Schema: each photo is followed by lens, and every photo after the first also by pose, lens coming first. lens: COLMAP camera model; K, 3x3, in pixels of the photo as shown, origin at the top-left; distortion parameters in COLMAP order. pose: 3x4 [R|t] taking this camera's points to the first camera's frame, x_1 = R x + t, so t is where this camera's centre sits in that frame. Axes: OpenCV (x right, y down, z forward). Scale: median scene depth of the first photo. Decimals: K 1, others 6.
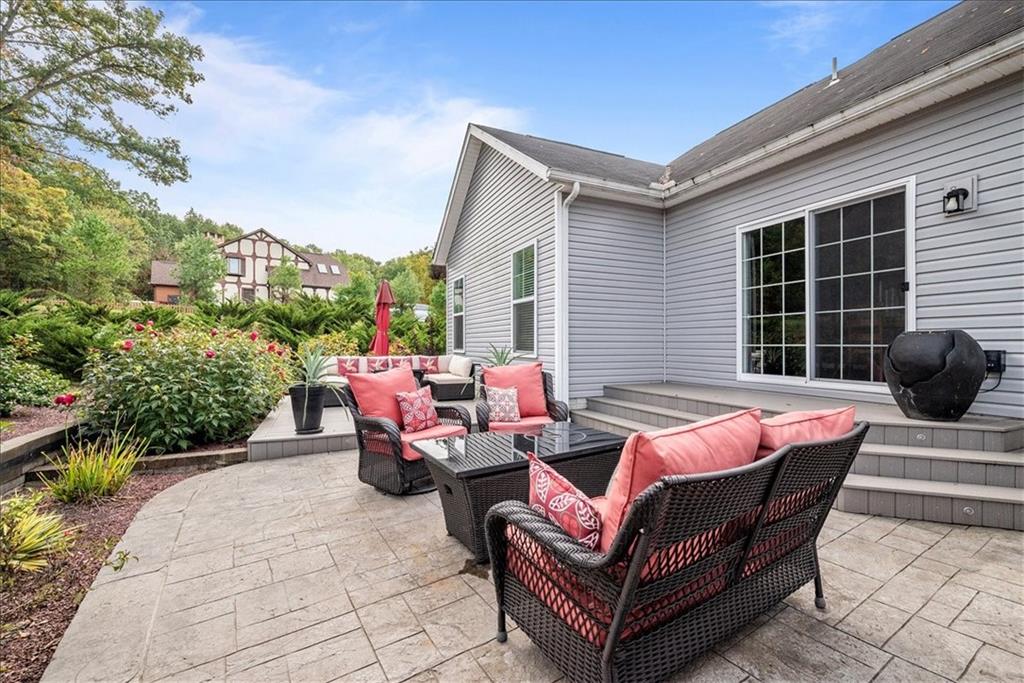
lens RADIAL K [[417.9, 0, 516.0], [0, 417.9, 343.0], [0, 0, 1]] dist [0.000150, -0.000319]
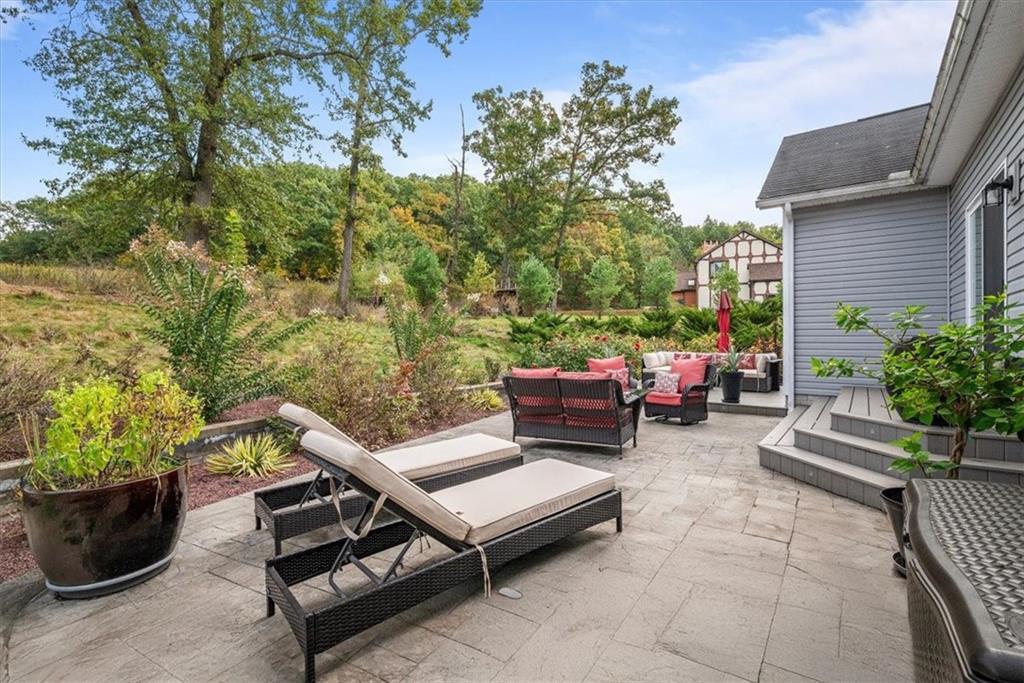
lens RADIAL K [[459.2, 0, 504.7], [0, 459.2, 338.6], [0, 0, 1]] dist [0.001532, 0.000322]
pose [[0.455021, -0.001029, -0.890480, 0.194000], [-0.001150, 0.999998, -0.001744, -0.002337], [0.890480, 0.001818, 0.455019, -0.052483]]
